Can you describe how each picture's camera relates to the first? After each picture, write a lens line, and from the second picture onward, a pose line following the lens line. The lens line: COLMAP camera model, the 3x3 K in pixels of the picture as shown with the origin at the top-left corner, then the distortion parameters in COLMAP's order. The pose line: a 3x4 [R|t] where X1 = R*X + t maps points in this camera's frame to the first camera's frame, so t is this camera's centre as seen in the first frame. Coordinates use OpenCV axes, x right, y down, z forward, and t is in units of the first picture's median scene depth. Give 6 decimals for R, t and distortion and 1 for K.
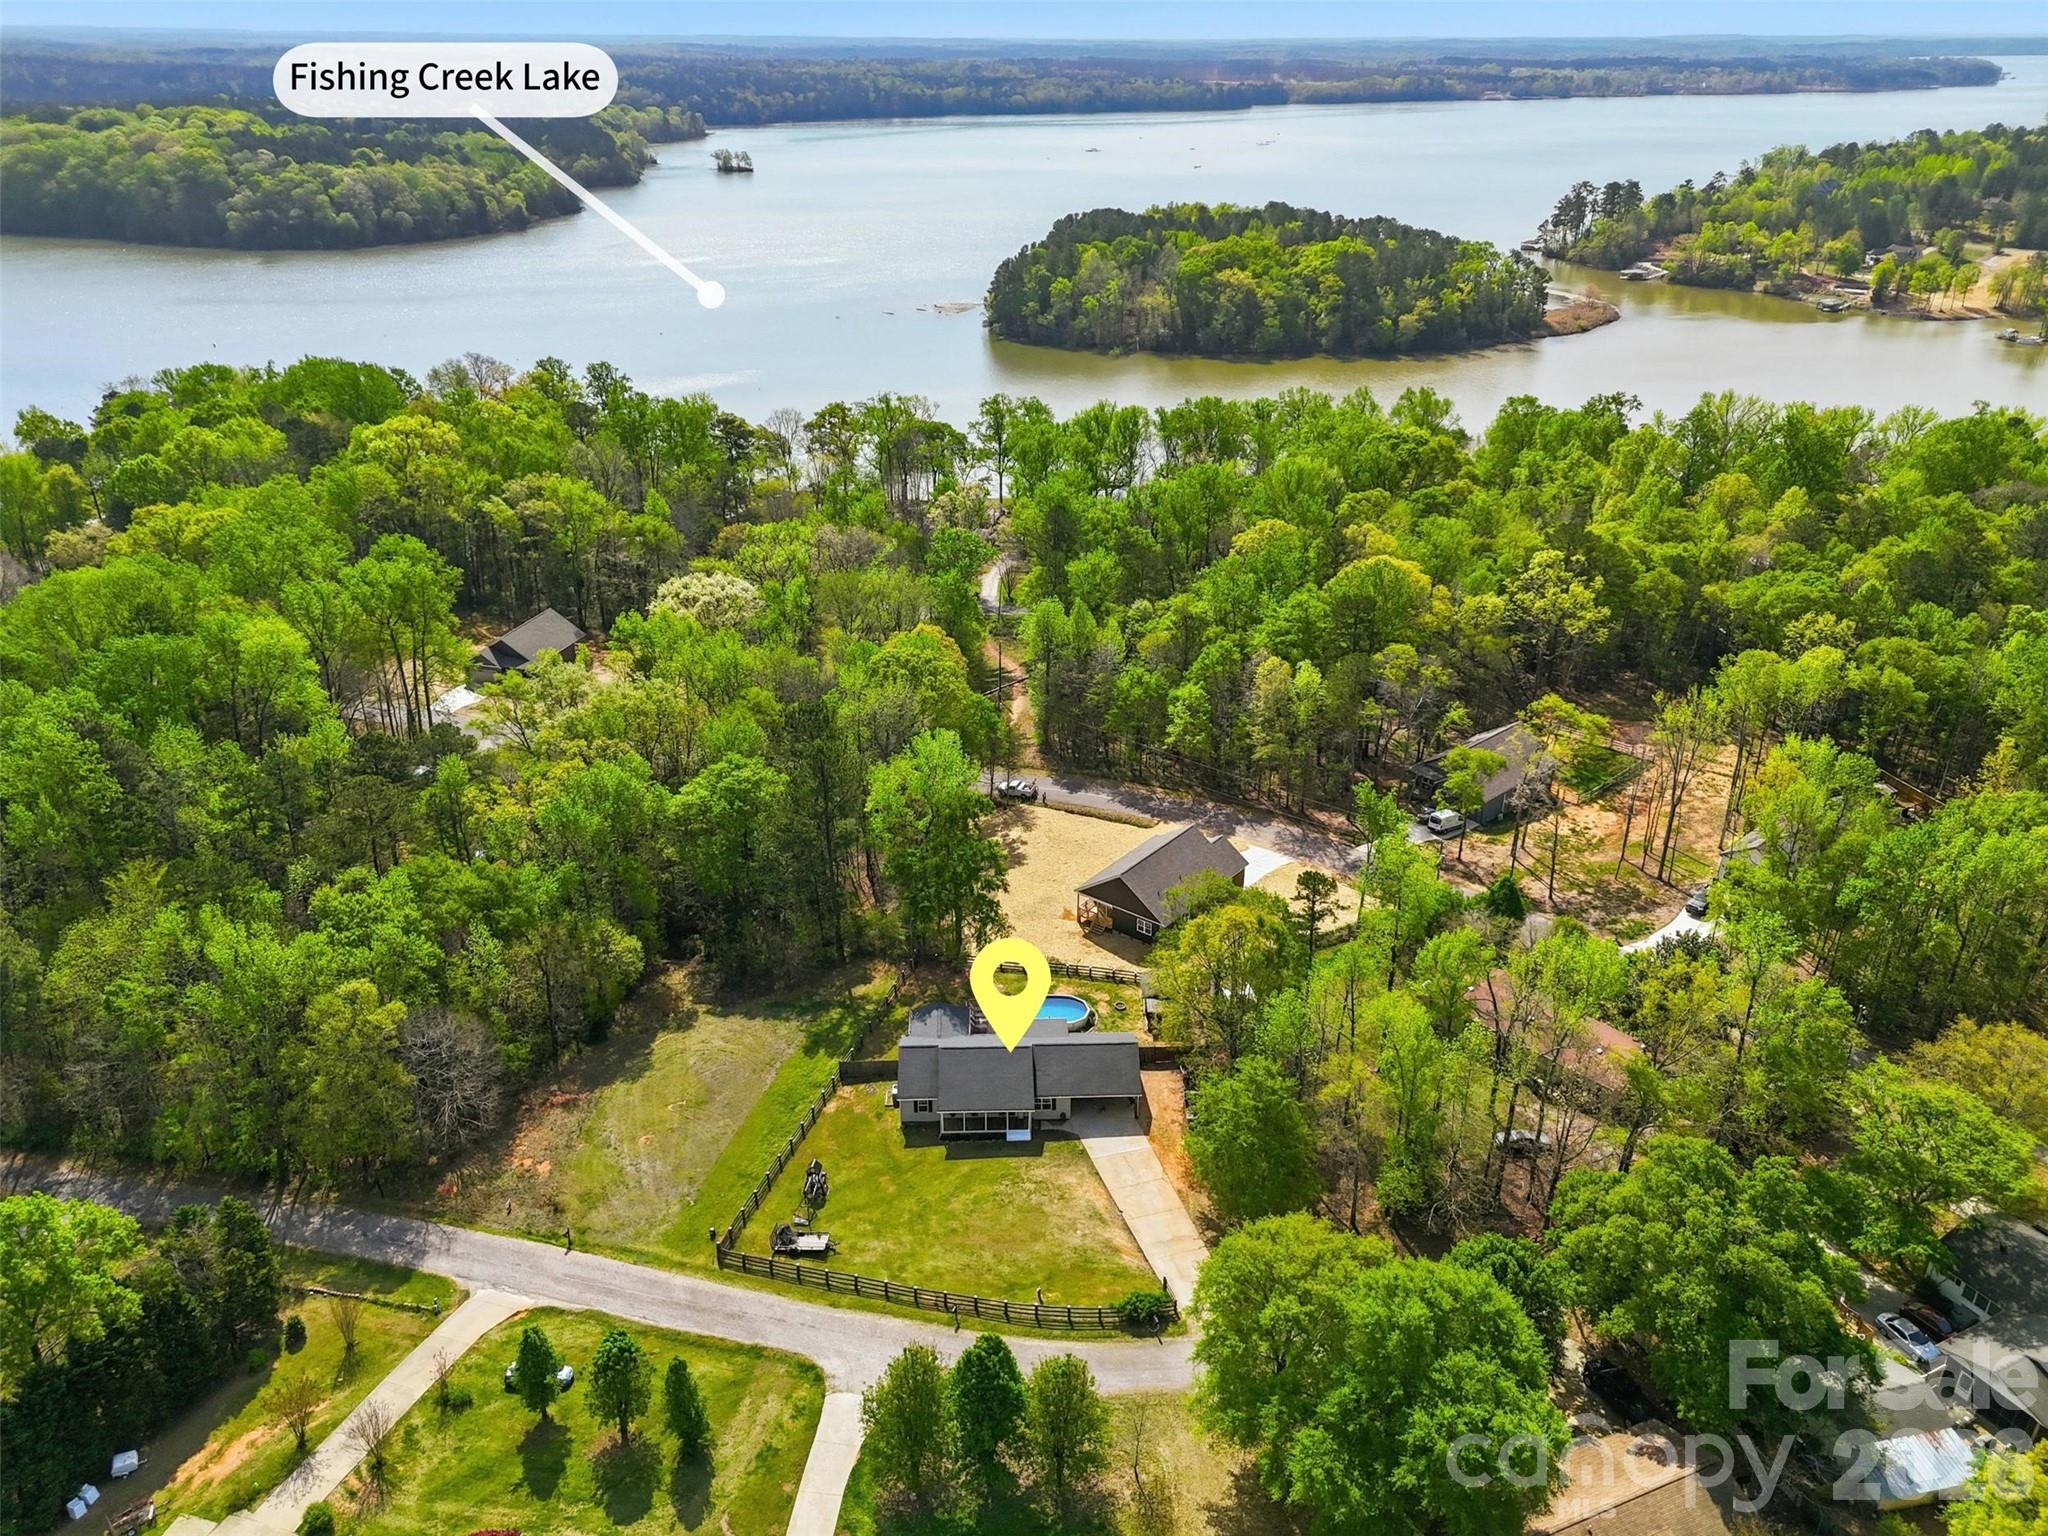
lens RADIAL K [[1523.2, 0, 1021.1], [0, 1523.2, 773.8], [0, 0, 1]] dist [0.032269, -0.017618]
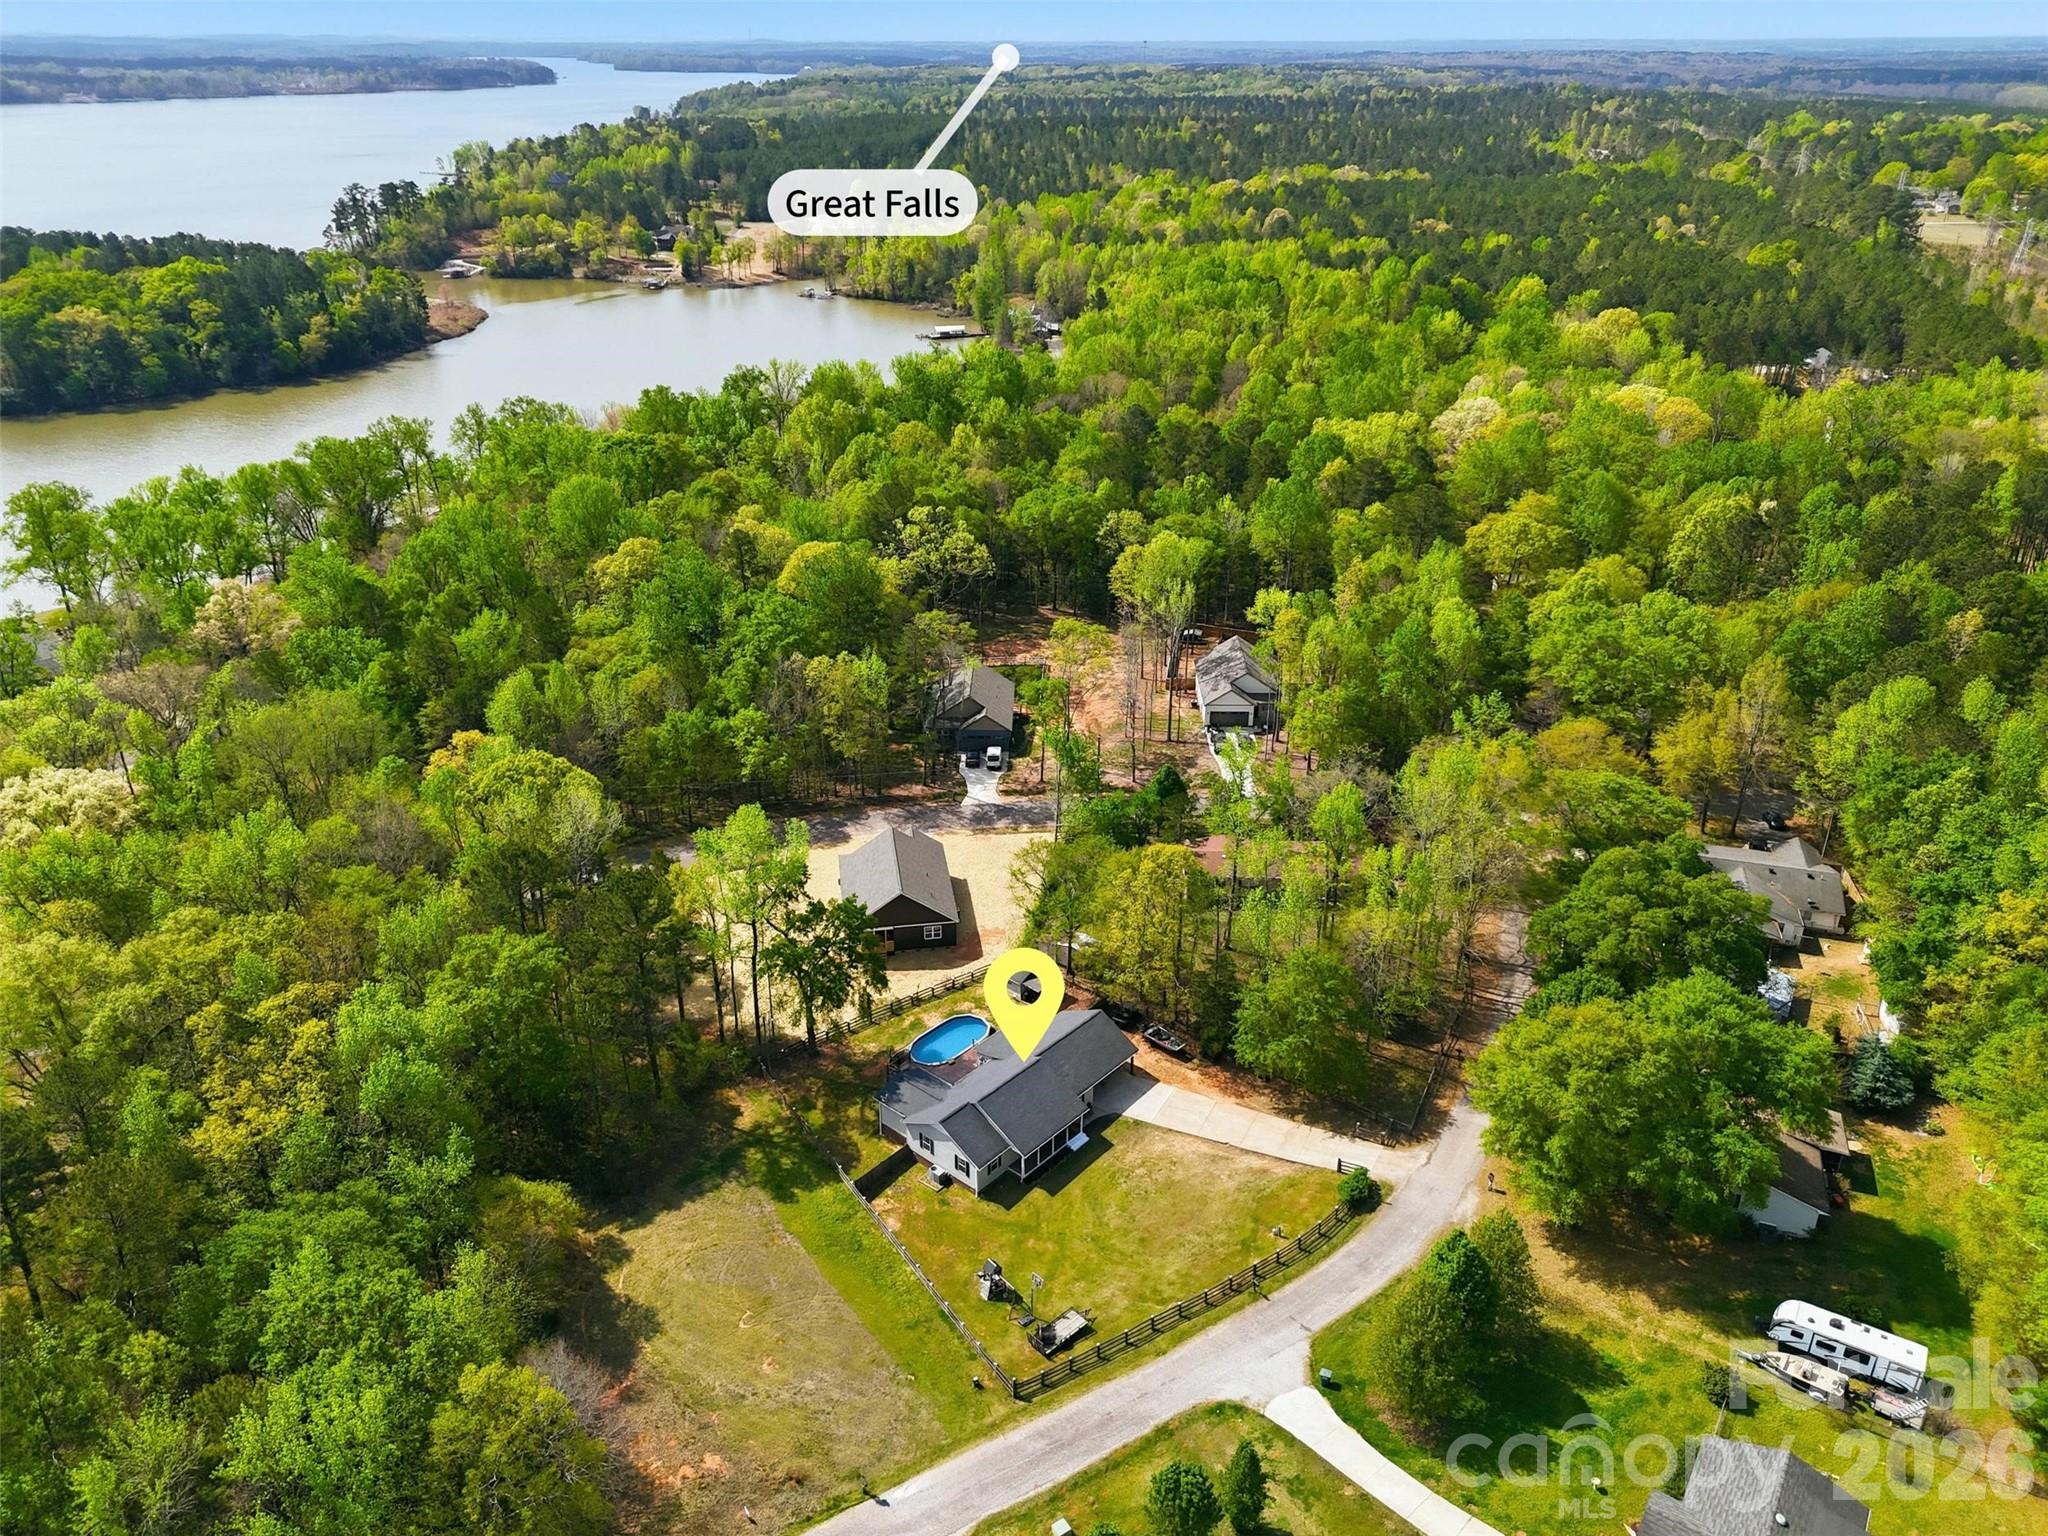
lens RADIAL K [[1523.2, 0, 1021.7], [0, 1523.2, 769.1], [0, 0, 1]] dist [0.032269, -0.017618]
pose [[0.674693, -0.315585, 0.667230, -0.148093], [0.317131, 0.940236, 0.124032, -0.030371], [-0.666496, 0.127916, 0.734452, 0.063778]]
